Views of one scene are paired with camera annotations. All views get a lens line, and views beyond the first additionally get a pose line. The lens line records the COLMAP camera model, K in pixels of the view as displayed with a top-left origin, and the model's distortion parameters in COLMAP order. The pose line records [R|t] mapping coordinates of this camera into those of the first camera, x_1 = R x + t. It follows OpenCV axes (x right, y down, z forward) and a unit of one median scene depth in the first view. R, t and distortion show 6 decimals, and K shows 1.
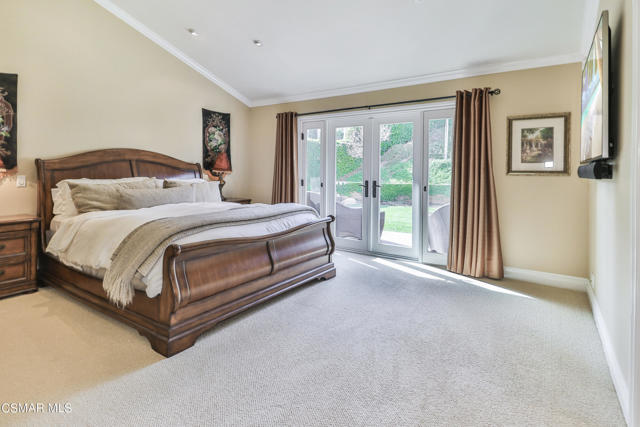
lens RADIAL K [[332.0, 0, 321.0], [0, 332.0, 199.6], [0, 0, 1]] dist [-0.000111, -0.001318]
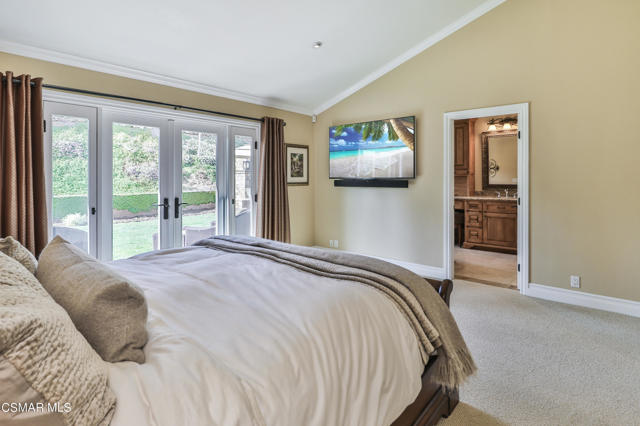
lens RADIAL K [[332.0, 0, 321.0], [0, 332.0, 199.1], [0, 0, 1]] dist [-0.000111, -0.001318]
pose [[0.122151, -0.072534, 0.989858, -0.781851], [0.084560, 0.994460, 0.062436, -0.095635], [-0.988903, 0.076076, 0.127607, 0.704661]]
